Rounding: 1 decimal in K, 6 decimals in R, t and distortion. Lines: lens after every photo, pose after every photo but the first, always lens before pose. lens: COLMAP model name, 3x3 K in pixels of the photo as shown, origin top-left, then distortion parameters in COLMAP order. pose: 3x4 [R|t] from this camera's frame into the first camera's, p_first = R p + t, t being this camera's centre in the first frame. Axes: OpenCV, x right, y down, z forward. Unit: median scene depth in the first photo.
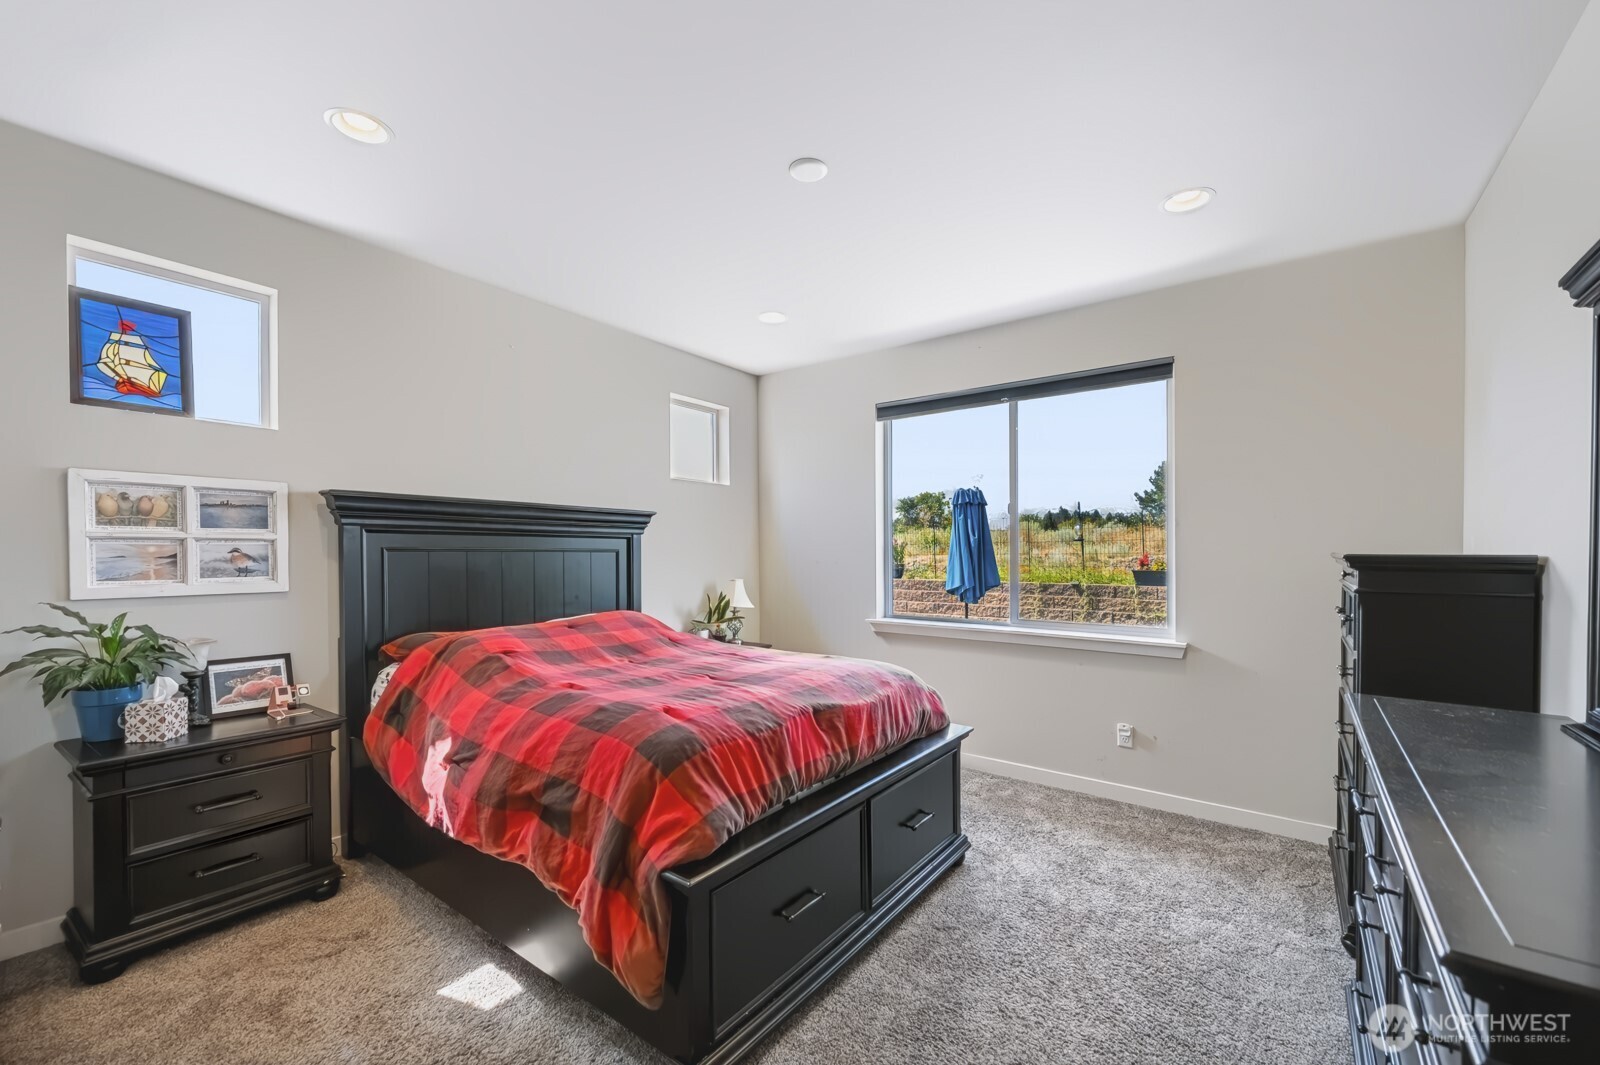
lens RADIAL K [[639.6, 0, 801.2], [0, 639.6, 548.0], [0, 0, 1]] dist [-0.002555, -0.000028]
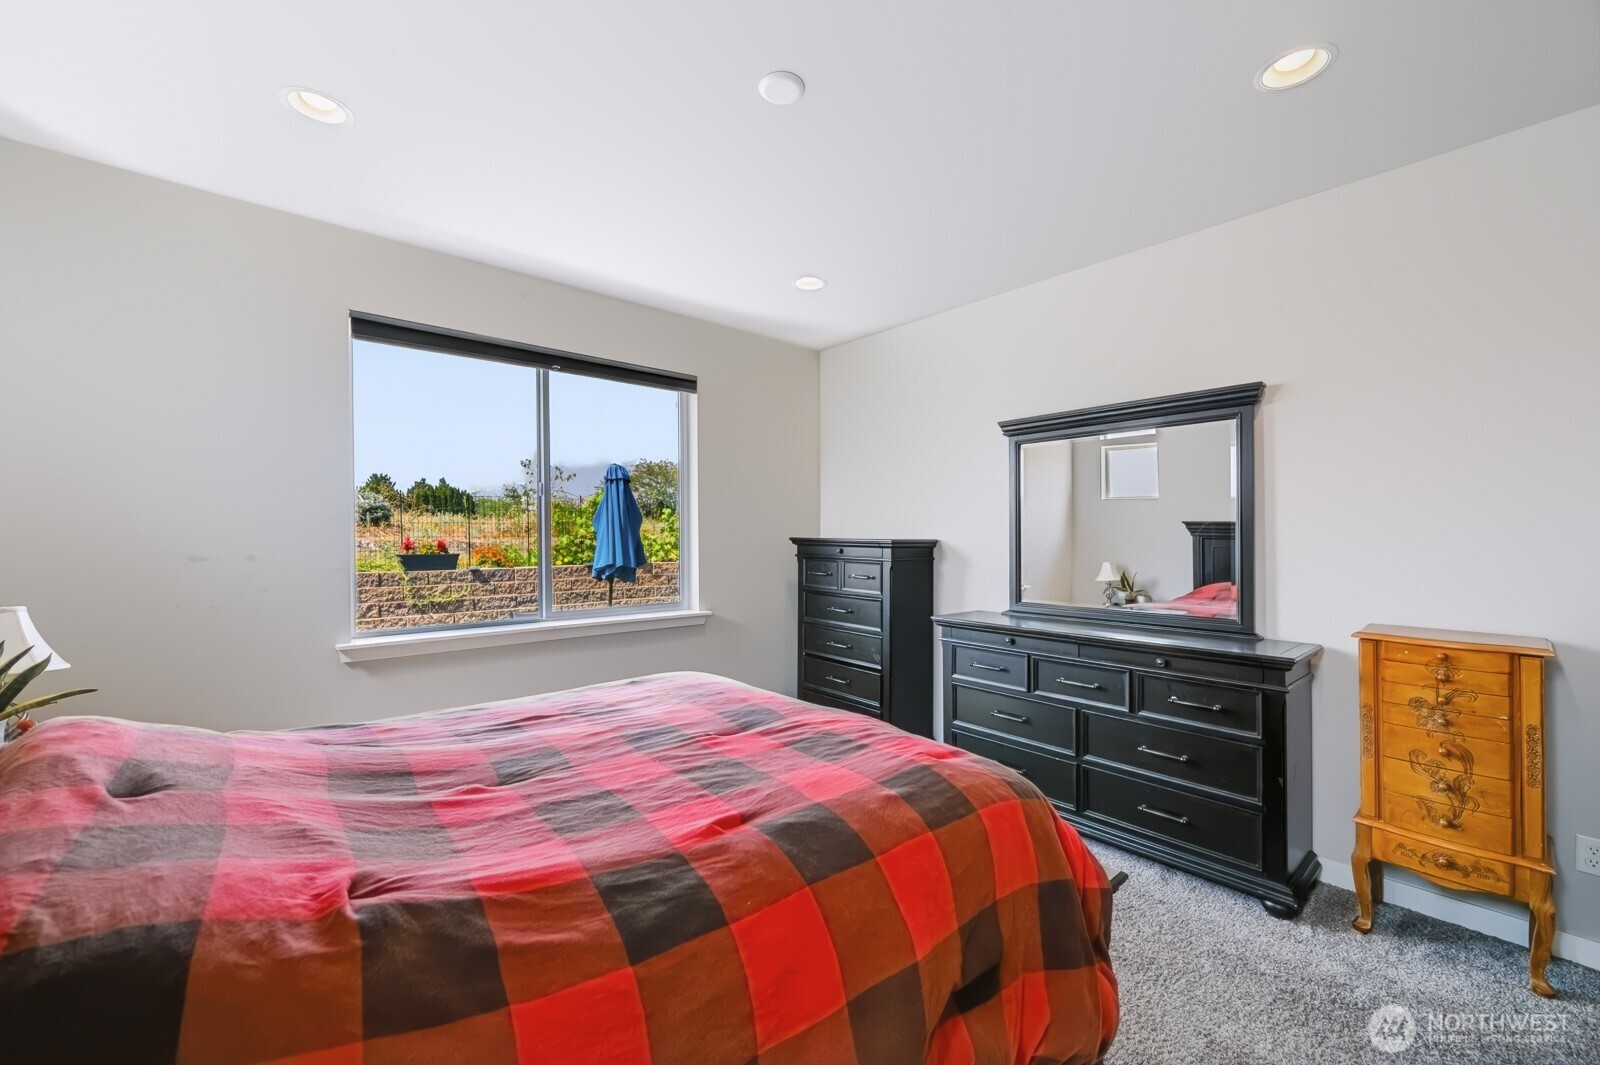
lens RADIAL K [[639.6, 0, 802.0], [0, 639.6, 532.3], [0, 0, 1]] dist [-0.002555, -0.000028]
pose [[0.195418, 0.002128, 0.980718, -0.267341], [-0.011721, 0.999931, 0.000165, -0.004028], [-0.980650, -0.011527, 0.195429, 0.268593]]
